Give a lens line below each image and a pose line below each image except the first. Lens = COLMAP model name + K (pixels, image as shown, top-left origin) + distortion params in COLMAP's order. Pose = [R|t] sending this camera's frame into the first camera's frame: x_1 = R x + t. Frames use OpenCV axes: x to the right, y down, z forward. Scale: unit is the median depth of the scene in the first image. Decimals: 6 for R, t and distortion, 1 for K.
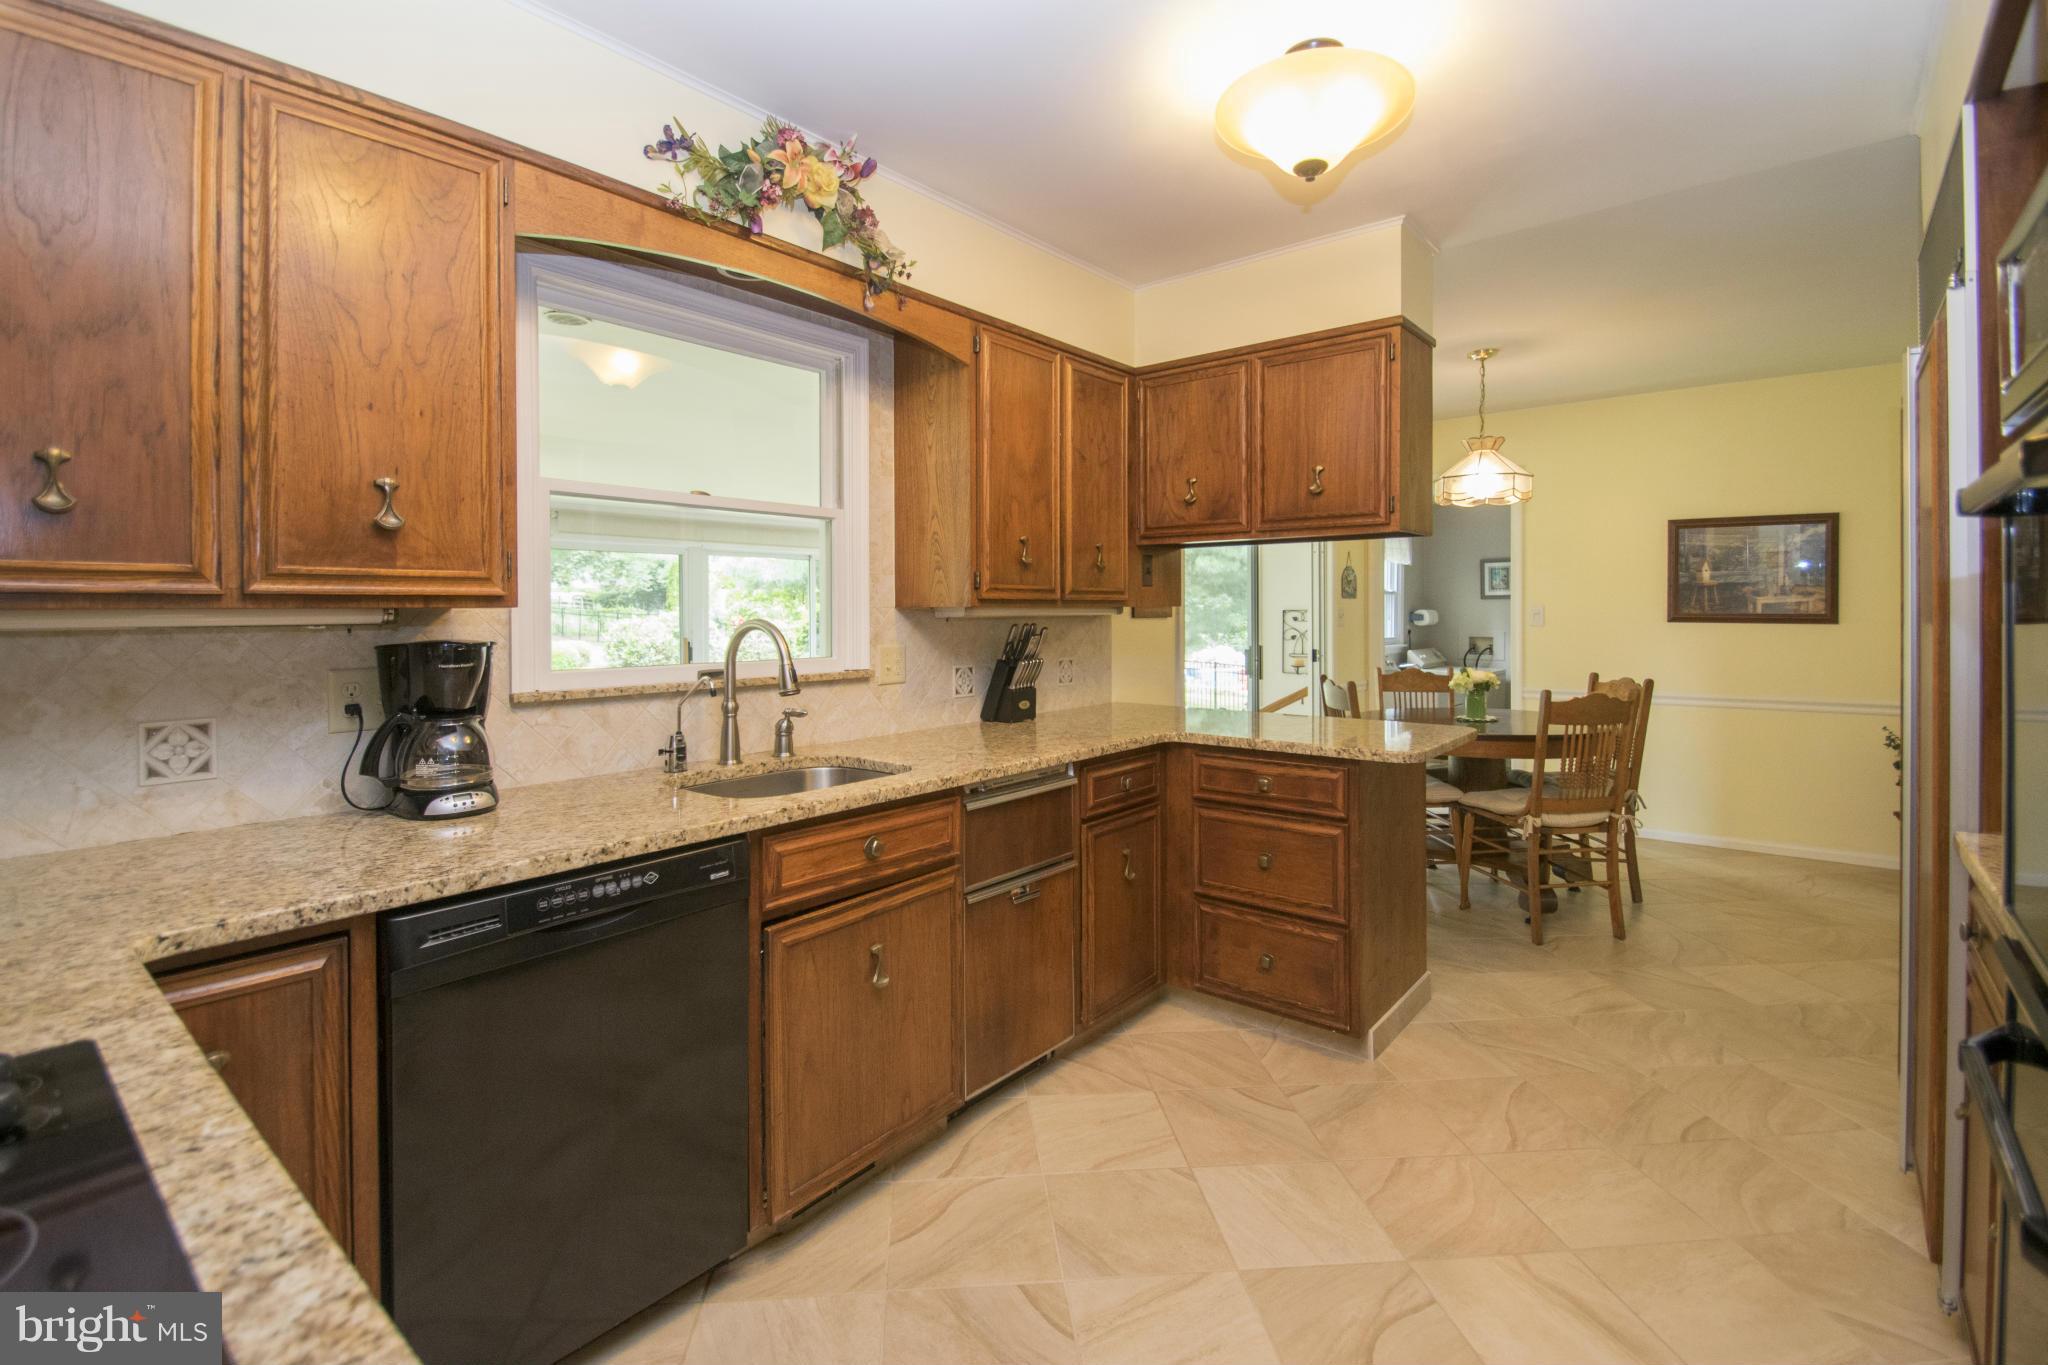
lens RADIAL K [[932.5, 0, 1012.6], [0, 932.5, 617.0], [0, 0, 1]] dist [-0.000330, 0.000148]
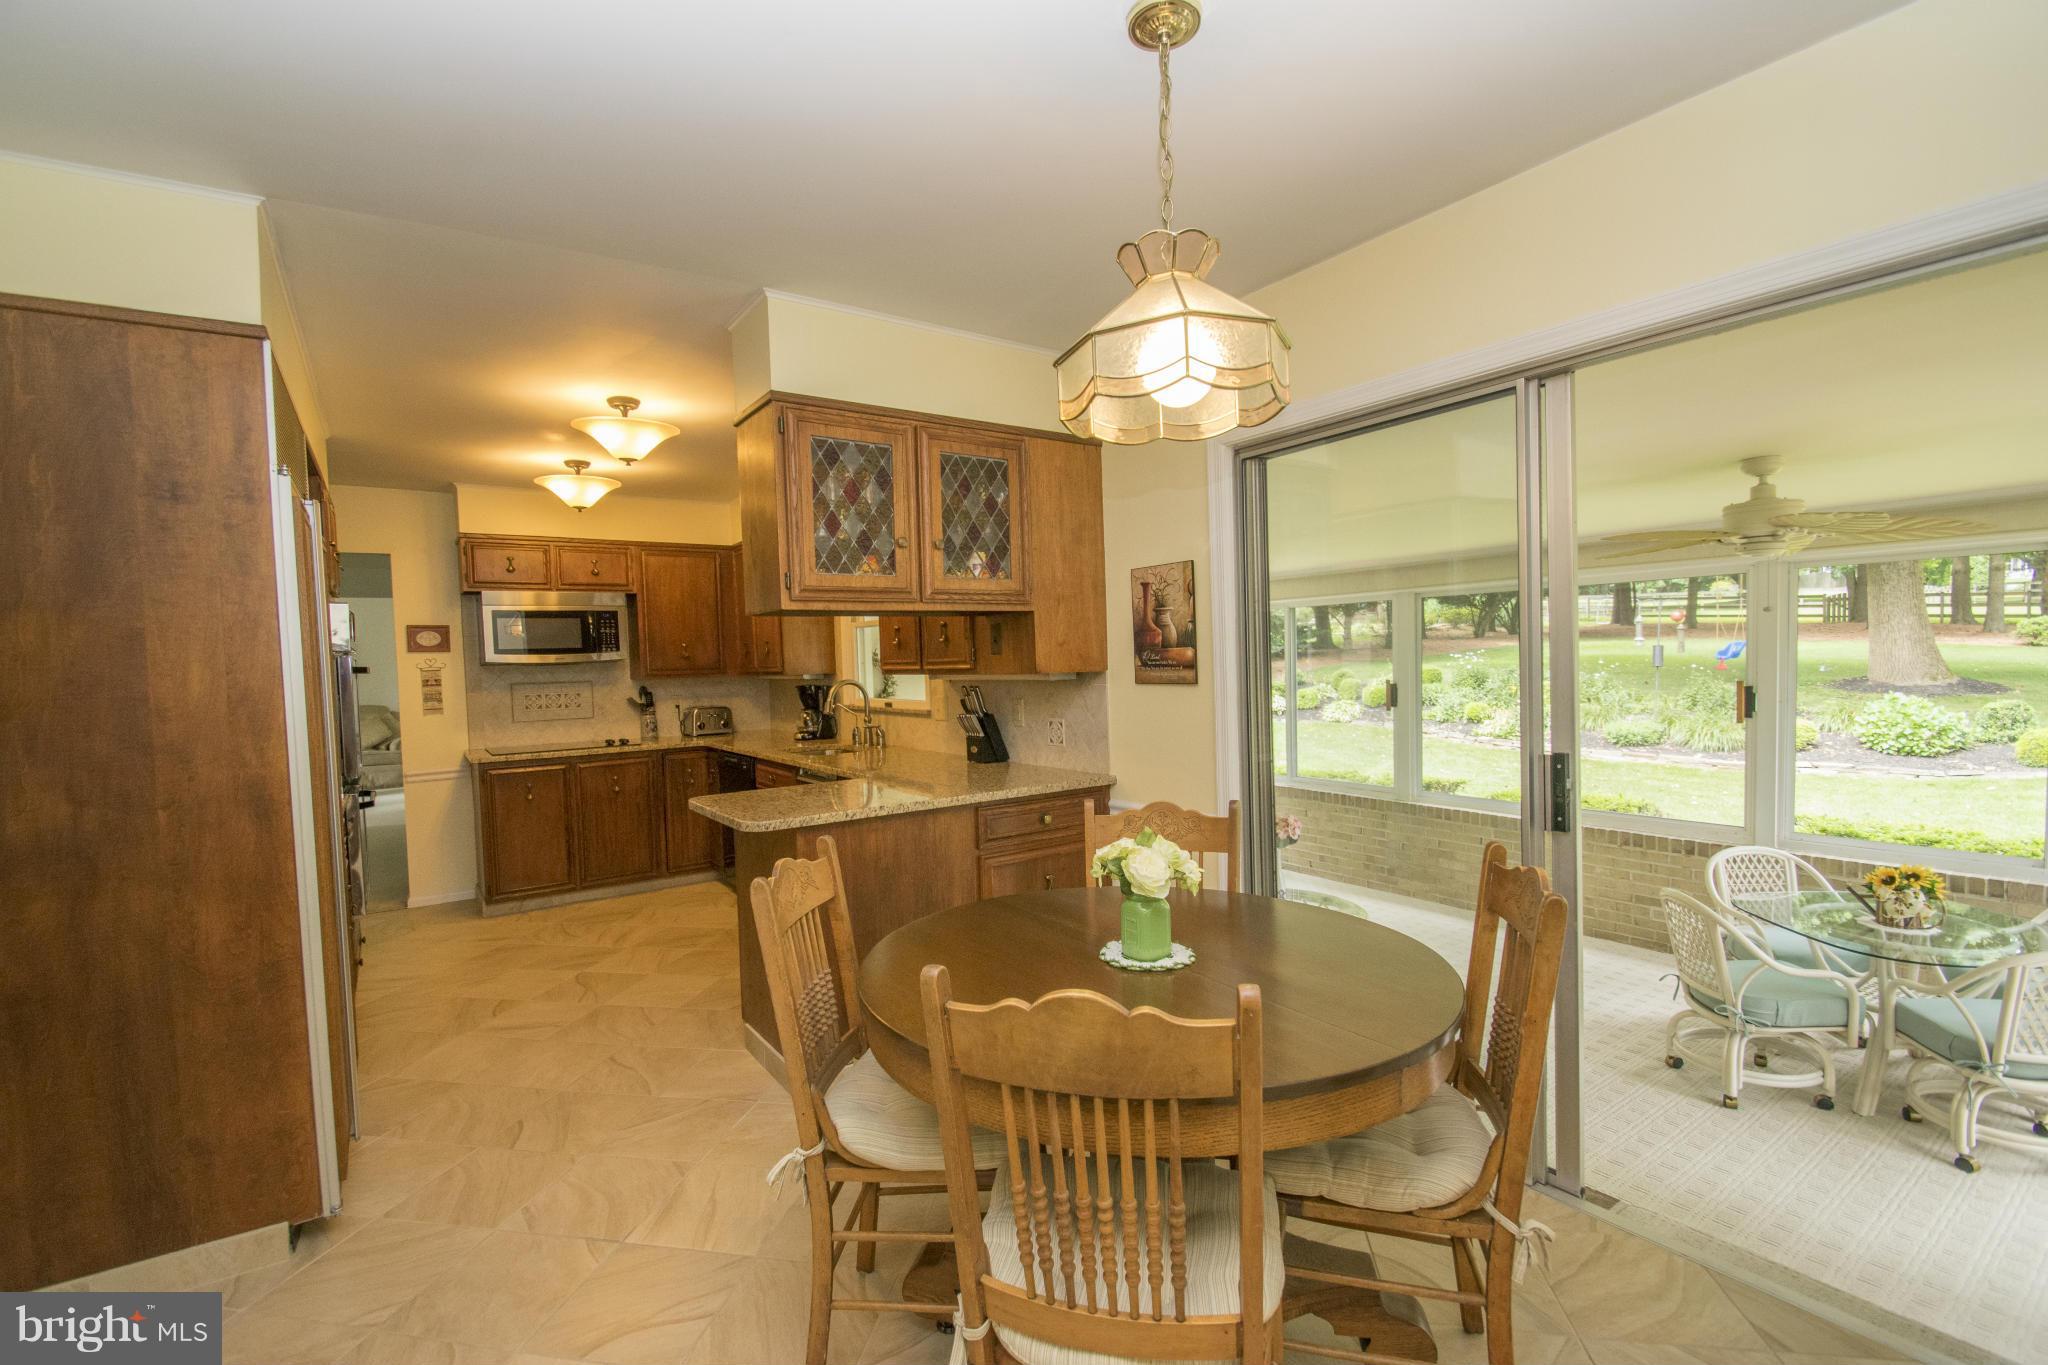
lens RADIAL K [[884.6, 0, 1035.2], [0, 884.6, 703.2], [0, 0, 1]] dist [0.002098, -0.011675]
pose [[-0.245036, 0.046060, -0.968419, 1.618175], [0.019529, 0.998903, 0.042569, -0.021932], [0.969317, -0.008481, -0.245667, 1.912869]]
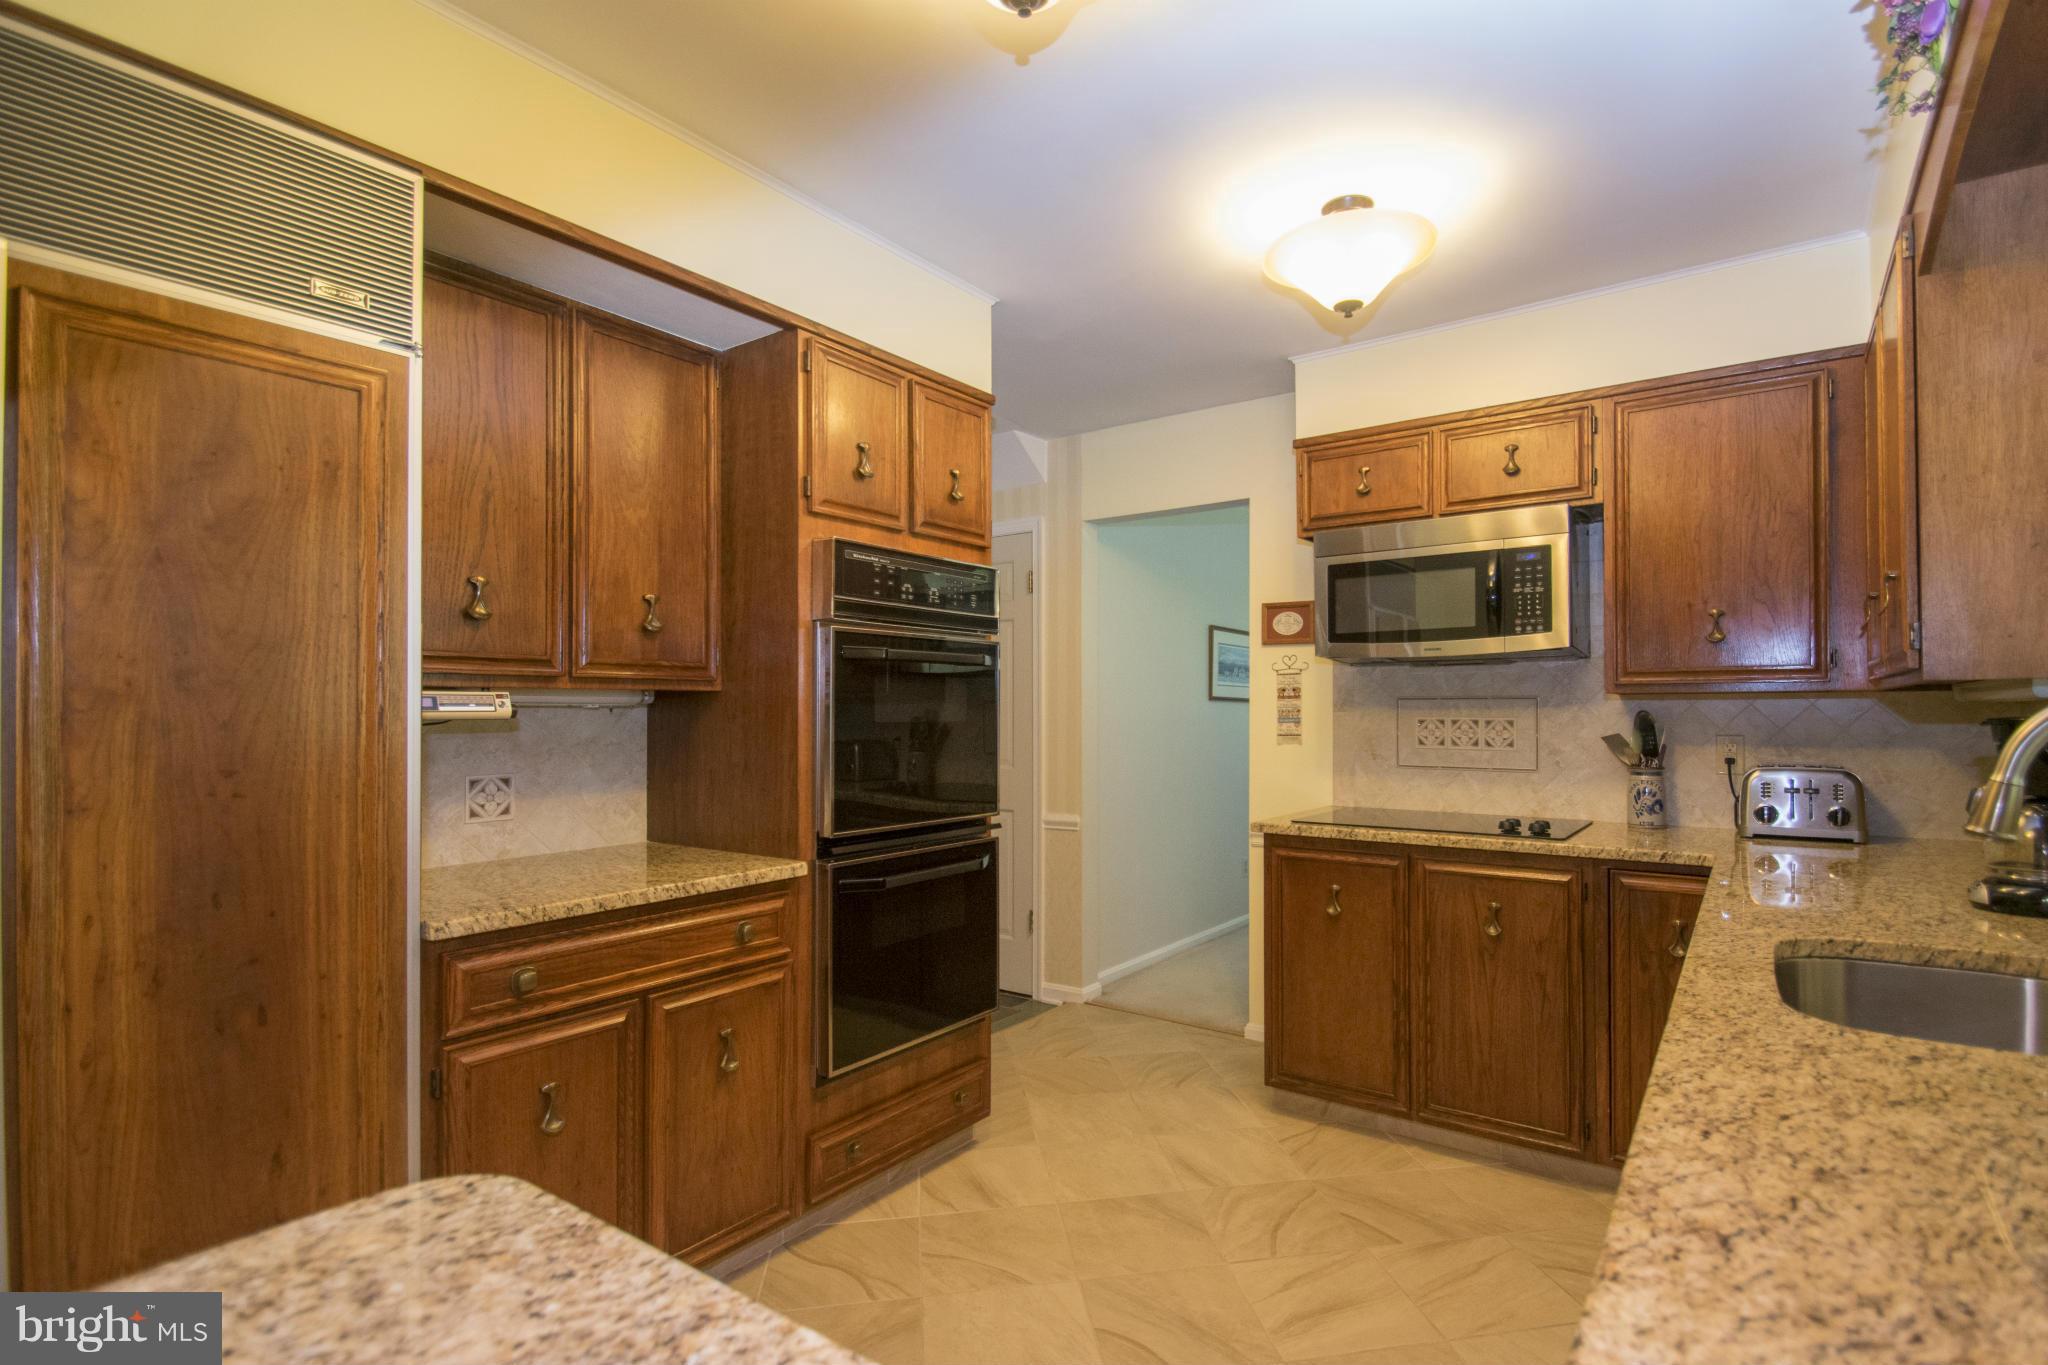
lens RADIAL K [[991.8, 0, 1094.5], [0, 991.8, 689.0], [0, 0, 1]] dist [0.001120, 0.000029]
pose [[-0.995043, -0.011487, -0.098781, 0.262130], [-0.009713, 0.999783, -0.018417, 0.018270], [0.098971, -0.017366, -0.994939, 1.418407]]
